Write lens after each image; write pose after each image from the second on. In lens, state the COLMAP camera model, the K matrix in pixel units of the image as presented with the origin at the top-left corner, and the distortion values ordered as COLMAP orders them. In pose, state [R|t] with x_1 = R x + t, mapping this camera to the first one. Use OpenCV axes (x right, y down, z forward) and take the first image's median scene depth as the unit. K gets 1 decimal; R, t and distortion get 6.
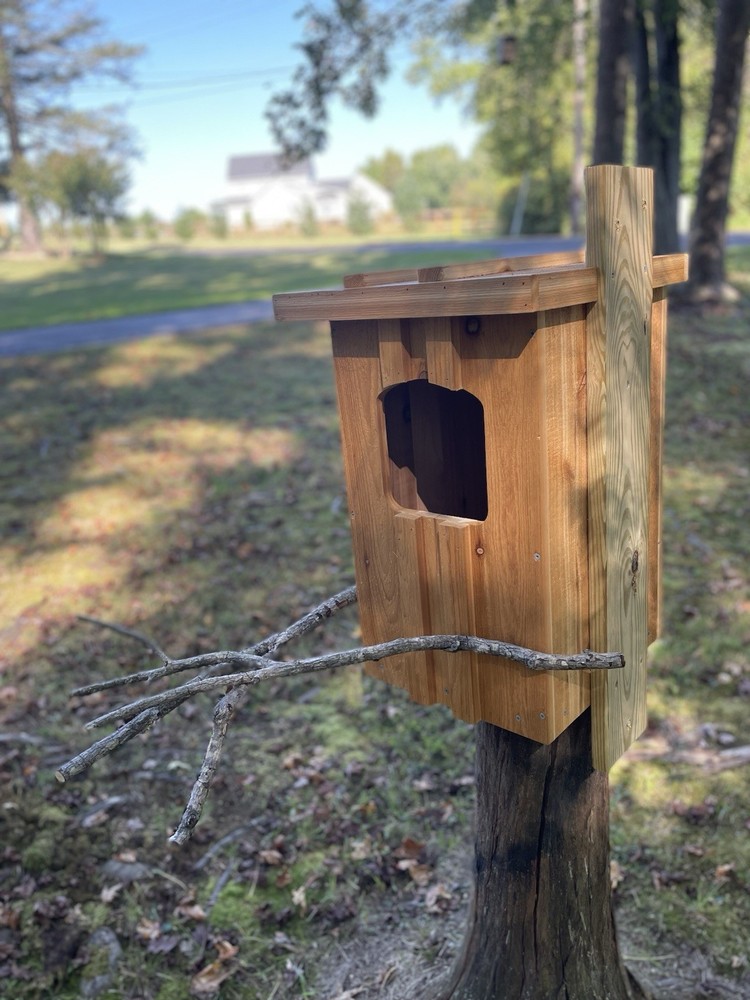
lens RADIAL K [[741.0, 0, 375.0], [0, 741.0, 500.0], [0, 0, 1]] dist [0.072872, -0.100626]
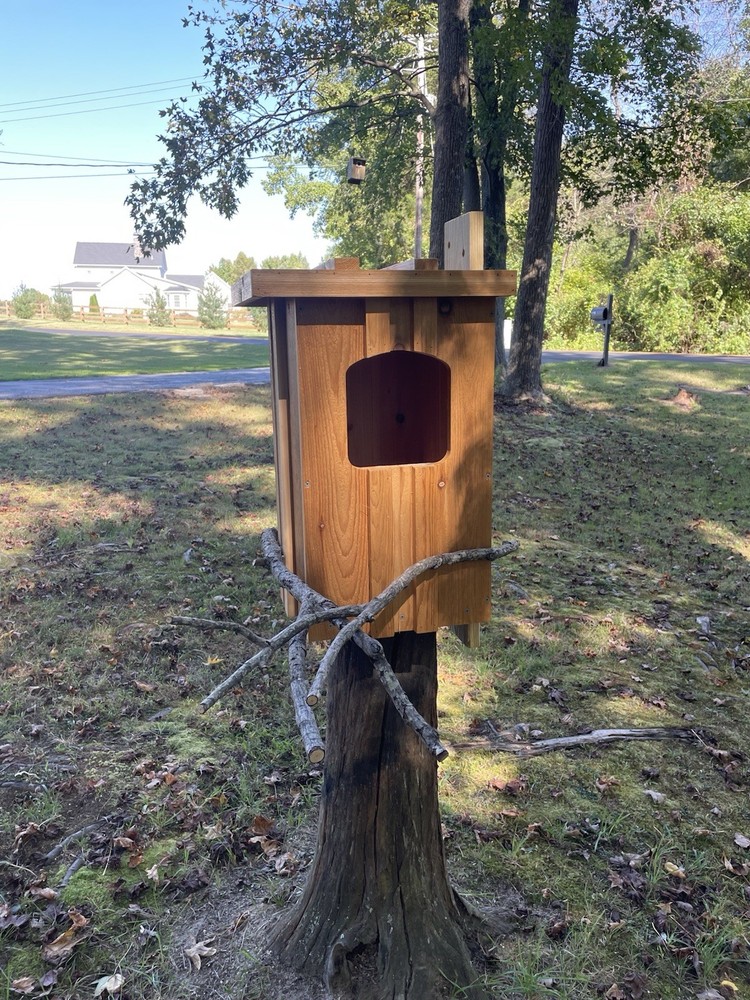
lens RADIAL K [[741.0, 0, 375.0], [0, 741.0, 500.0], [0, 0, 1]] dist [0.072872, -0.100626]
pose [[0.977924, 0.038976, 0.205293, -0.030391], [-0.012668, 0.991701, -0.127937, 0.133272], [-0.208576, 0.122512, 0.970302, -0.127494]]
